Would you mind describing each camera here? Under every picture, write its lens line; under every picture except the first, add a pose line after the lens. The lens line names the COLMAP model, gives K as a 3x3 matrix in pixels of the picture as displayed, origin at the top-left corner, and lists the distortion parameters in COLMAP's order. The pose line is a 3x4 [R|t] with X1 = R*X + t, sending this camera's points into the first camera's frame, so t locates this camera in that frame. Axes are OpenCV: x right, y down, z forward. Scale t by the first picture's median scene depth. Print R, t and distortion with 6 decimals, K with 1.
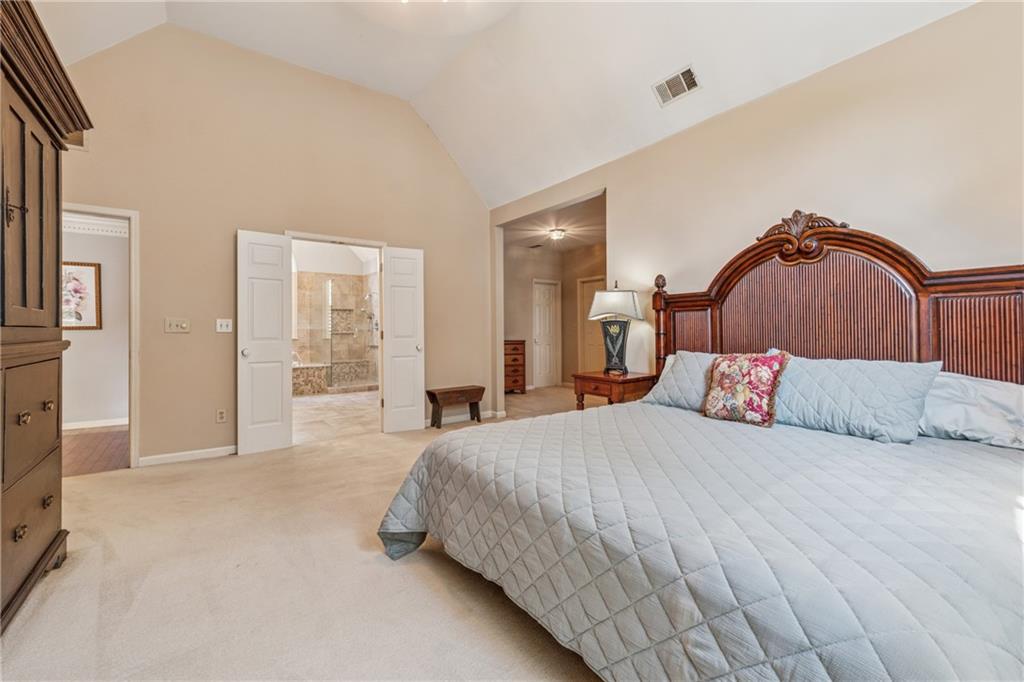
lens RADIAL K [[441.3, 0, 508.0], [0, 441.3, 329.7], [0, 0, 1]] dist [0.000967, 0.000071]
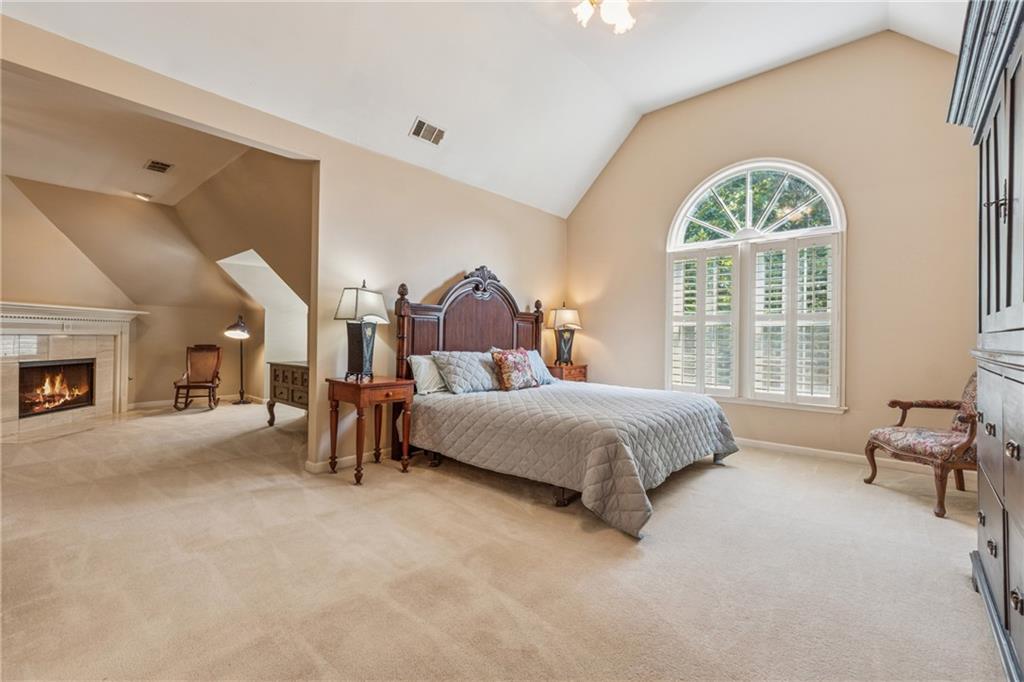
lens RADIAL K [[441.5, 0, 512.0], [0, 441.5, 341.0], [0, 0, 1]] dist [0.000304, 0.000161]
pose [[-0.225960, -0.001178, 0.974136, -0.811671], [-0.013072, 0.999913, -0.001823, 0.016619], [-0.974049, -0.013146, -0.225956, 1.003795]]
